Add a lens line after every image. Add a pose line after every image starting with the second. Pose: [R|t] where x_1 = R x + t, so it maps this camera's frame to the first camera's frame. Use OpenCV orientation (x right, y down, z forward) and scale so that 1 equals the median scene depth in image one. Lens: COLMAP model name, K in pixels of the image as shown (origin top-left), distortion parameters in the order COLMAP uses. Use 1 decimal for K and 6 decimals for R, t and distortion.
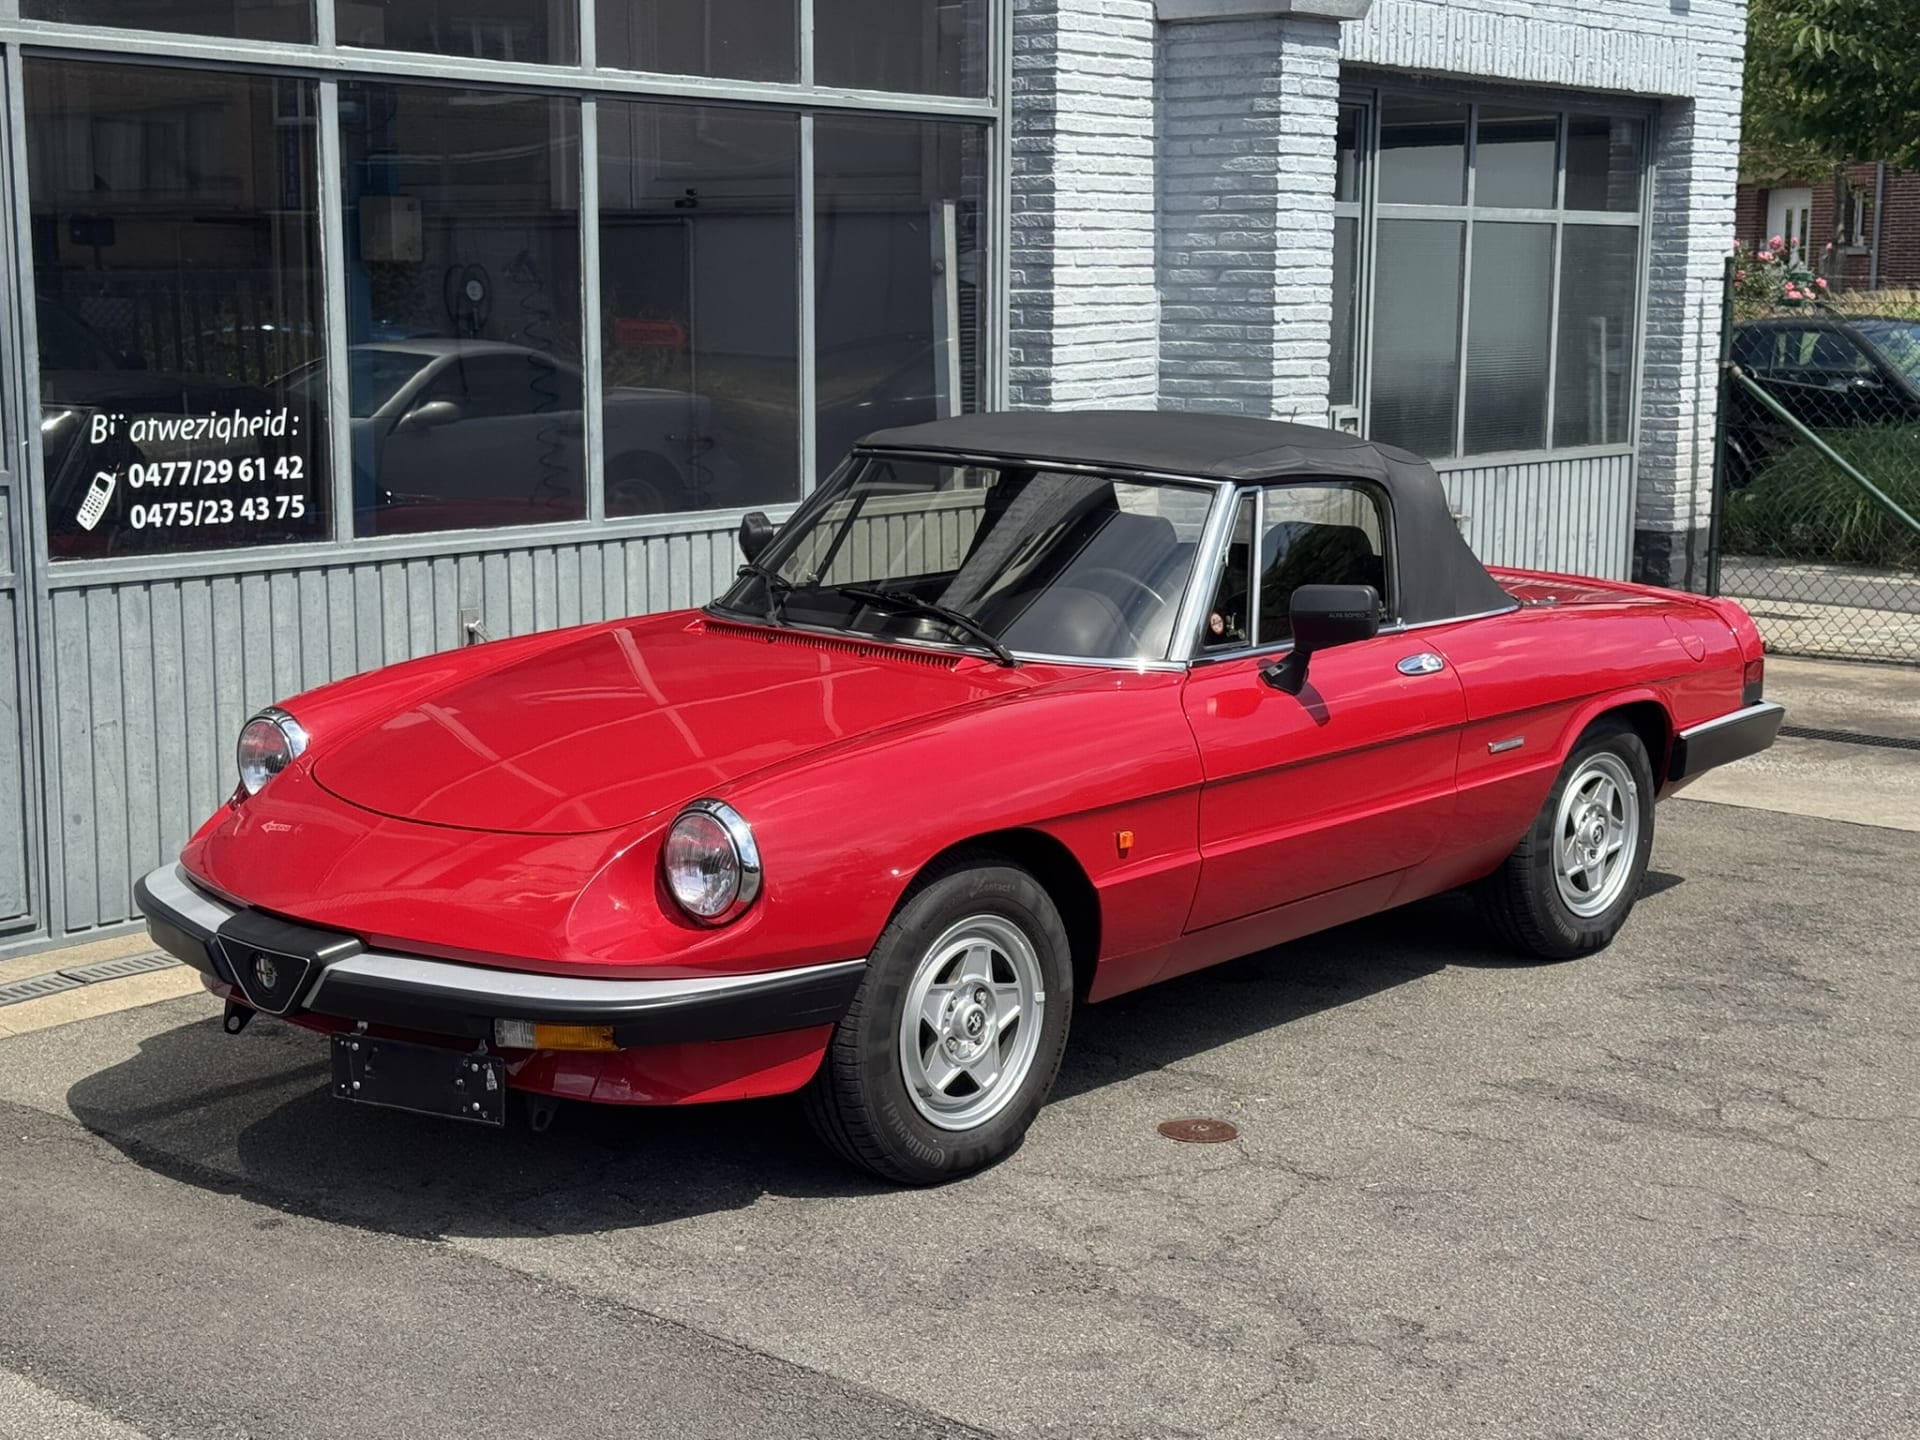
lens RADIAL K [[2933.5, 0, 960.0], [0, 2933.5, 720.0], [0, 0, 1]] dist [0.114067, -0.004856]
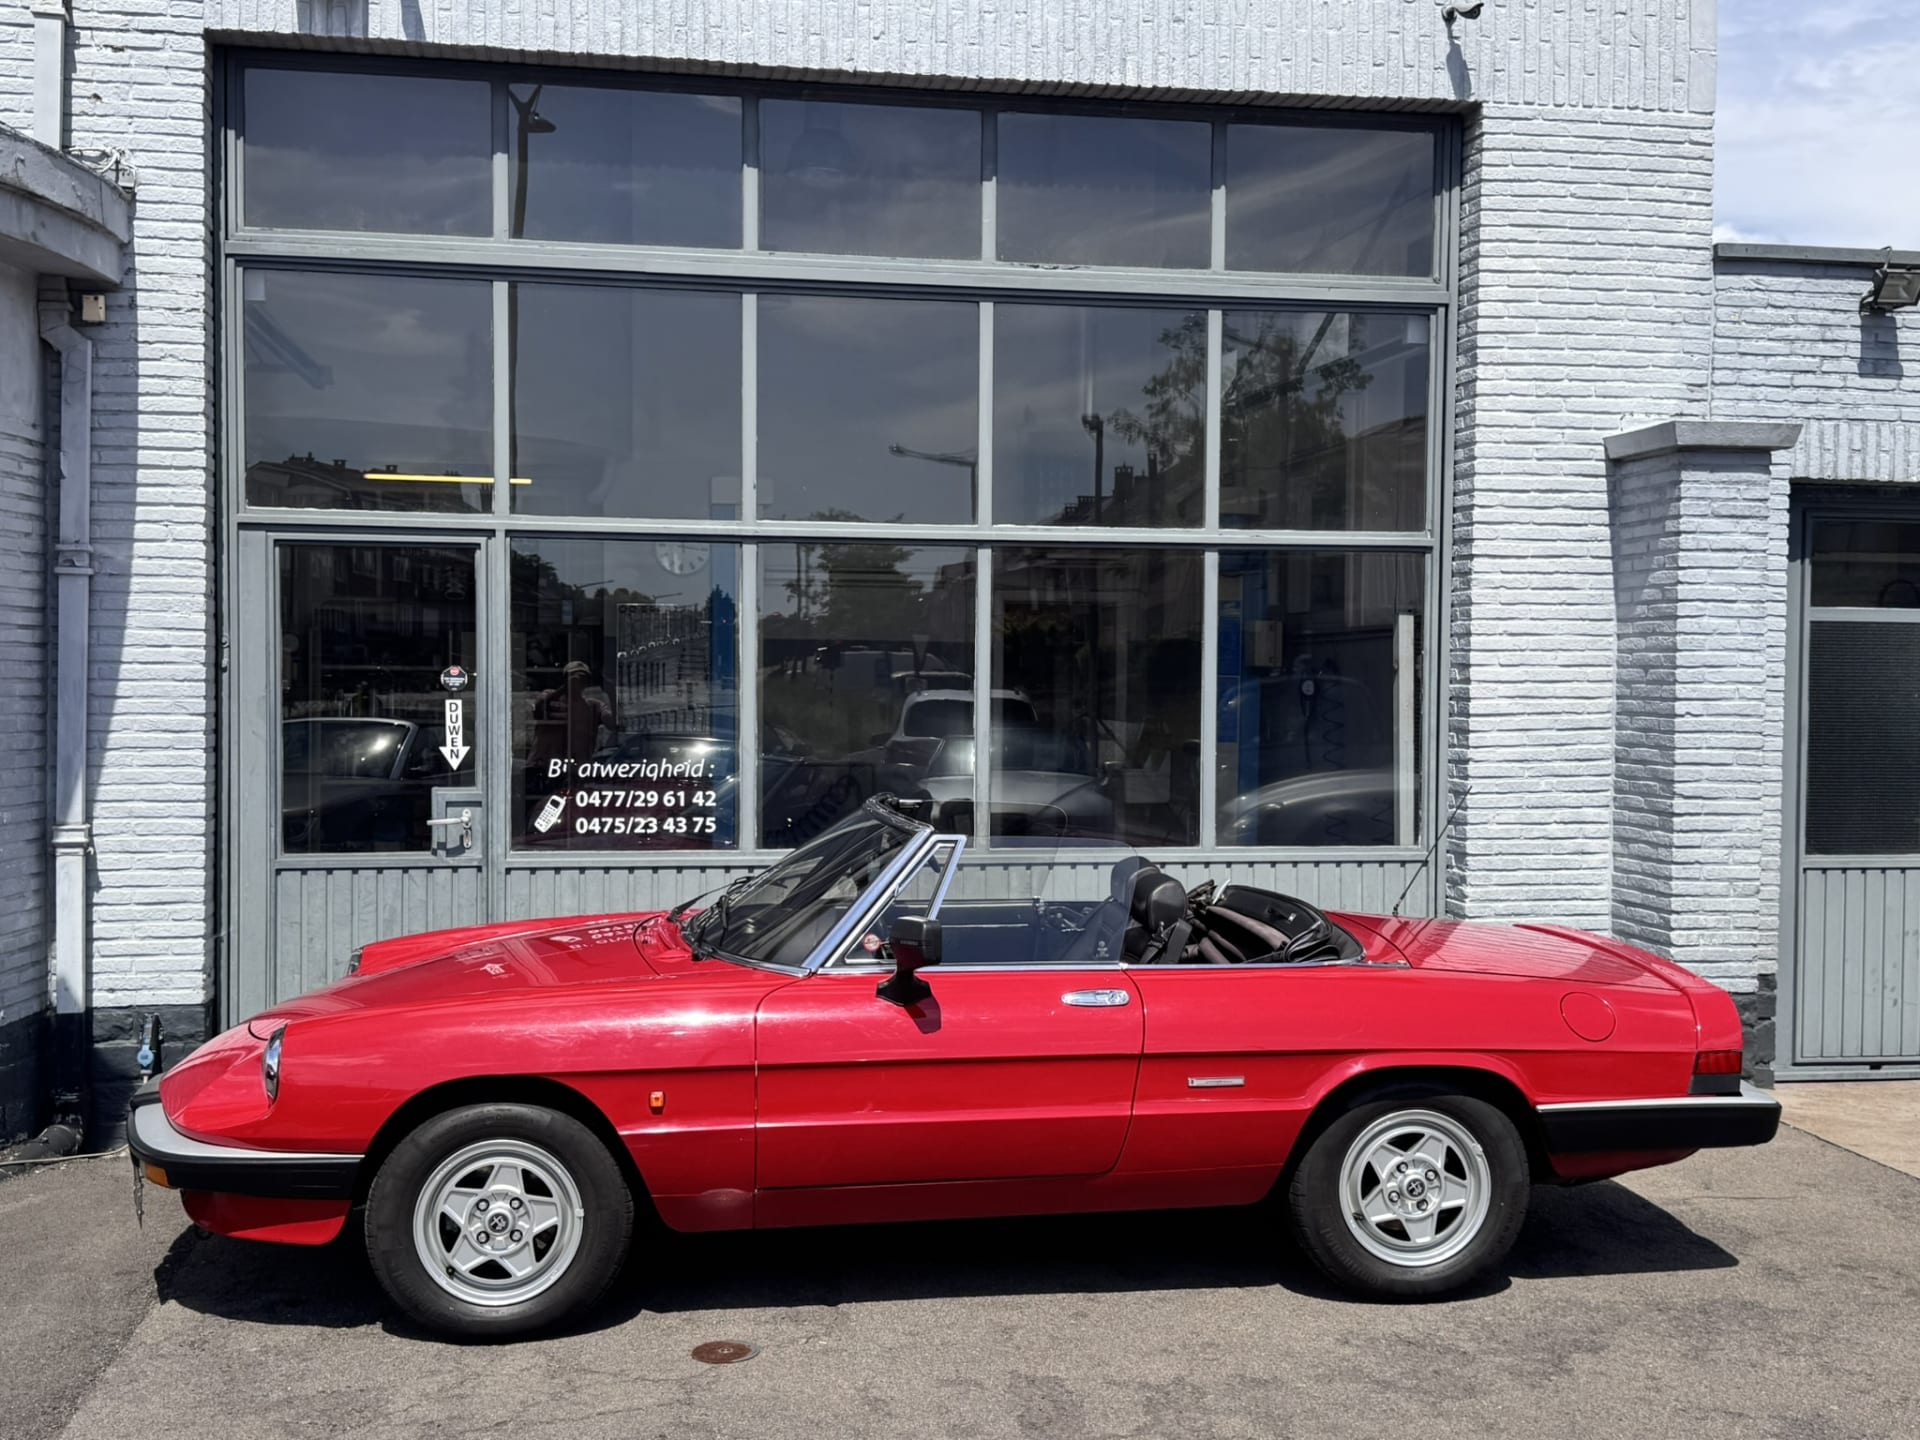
lens RADIAL K [[2141.0, 0, 967.4], [0, 2141.0, 723.9], [0, 0, 1]] dist [0.201763, -0.463779]
pose [[0.755484, 0.017516, -0.654933, 0.587310], [-0.102922, 0.990404, -0.092235, -0.037126], [0.647033, 0.137089, 0.750037, 0.273481]]
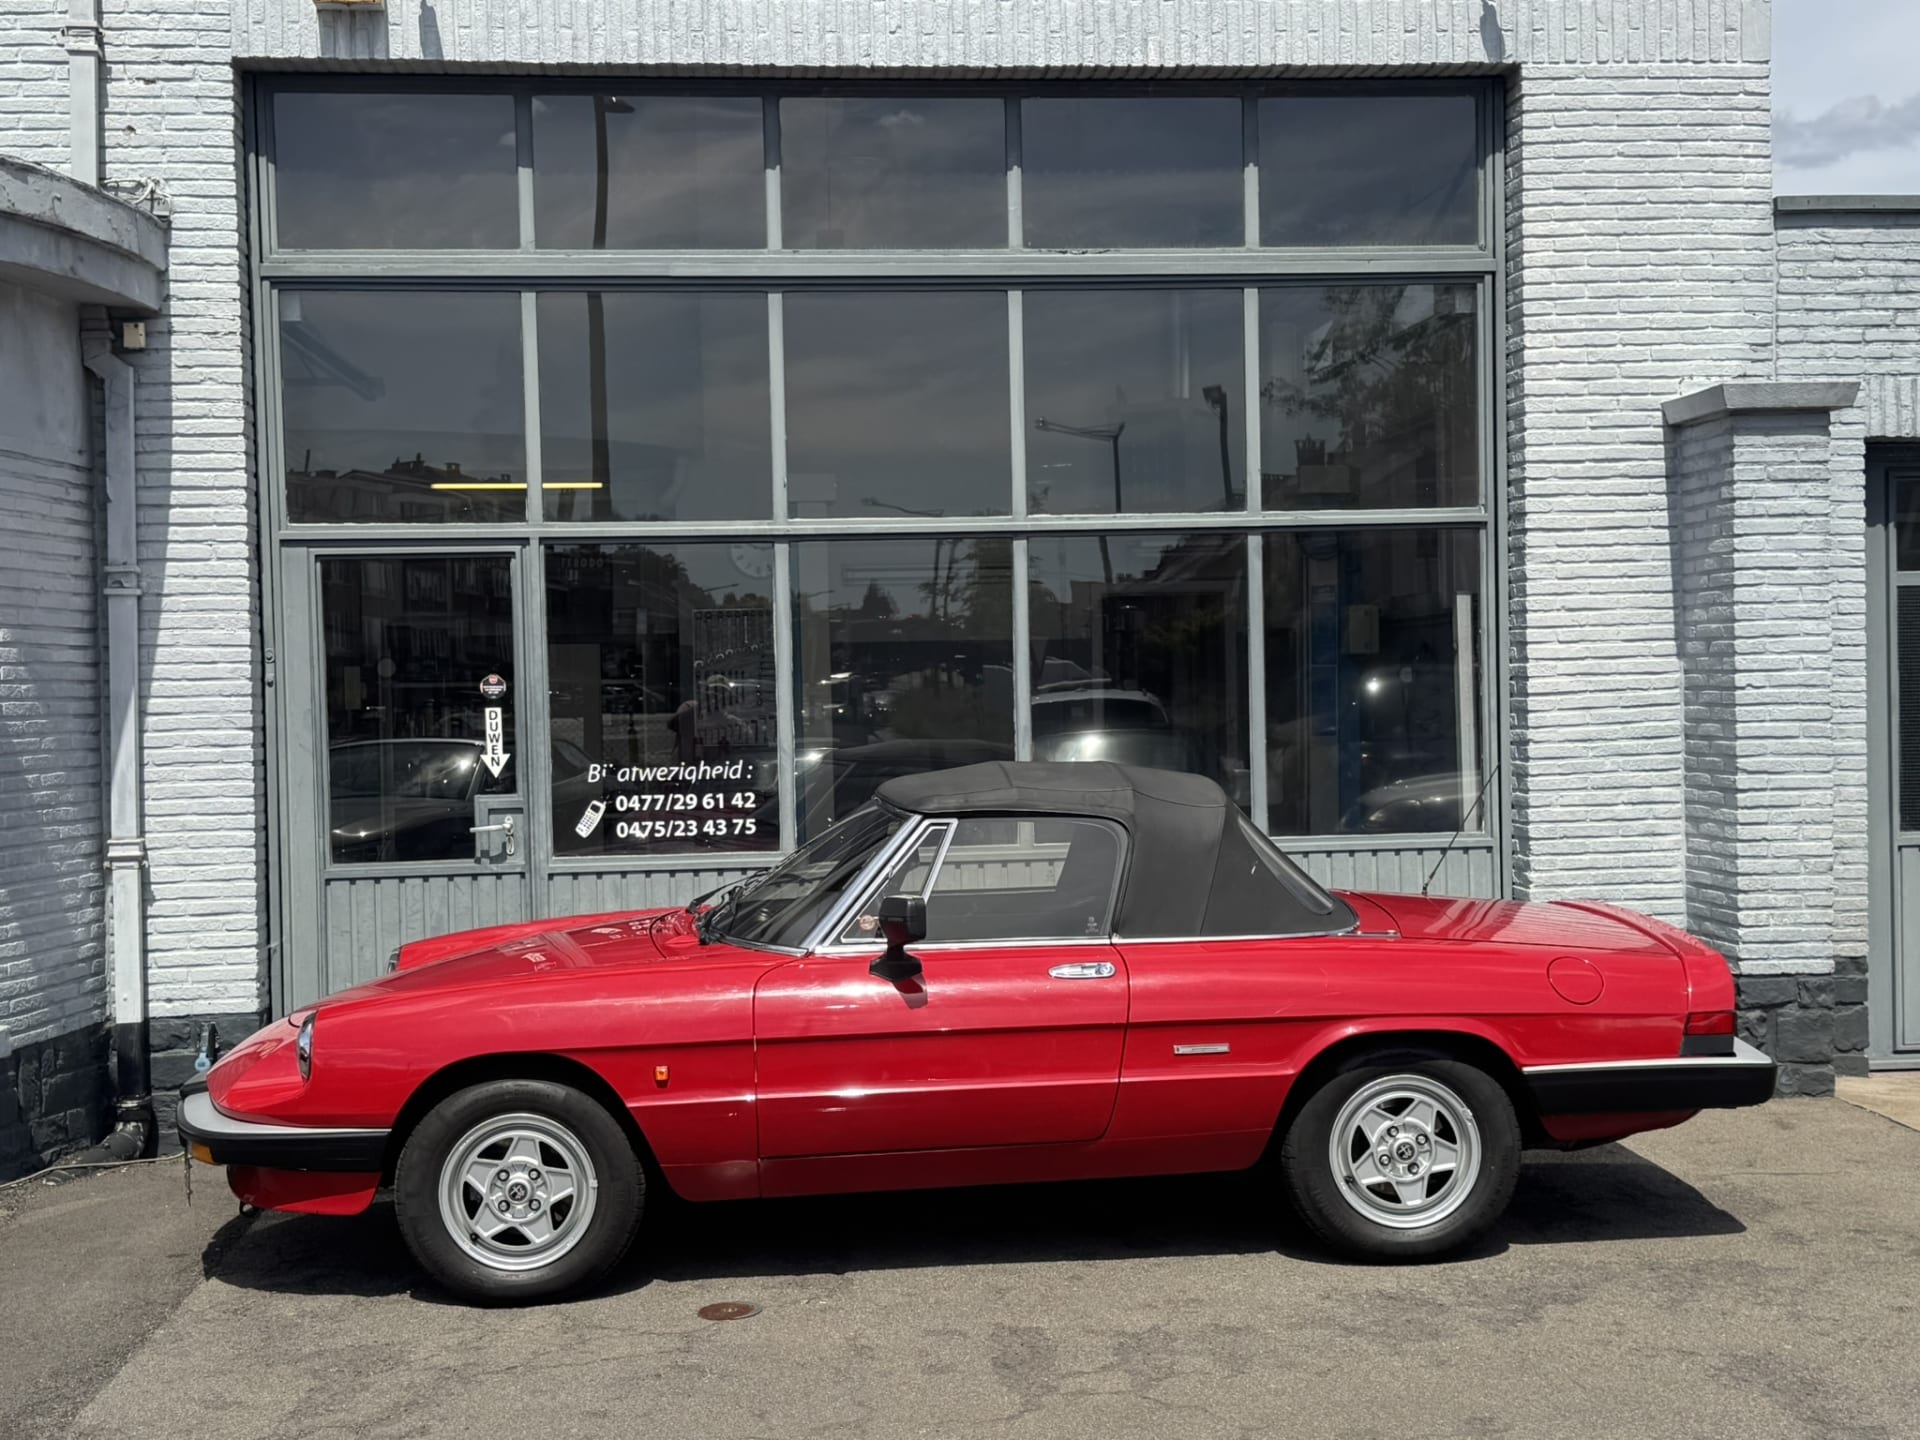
lens RADIAL K [[2431.6, 0, 960.0], [0, 2431.6, 720.0], [0, 0, 1]] dist [0.186358, -0.355657]
pose [[0.705469, -0.008553, -0.708689, 0.723519], [-0.081875, 0.992249, -0.093478, -0.020378], [0.703996, 0.123970, 0.699301, 0.221096]]
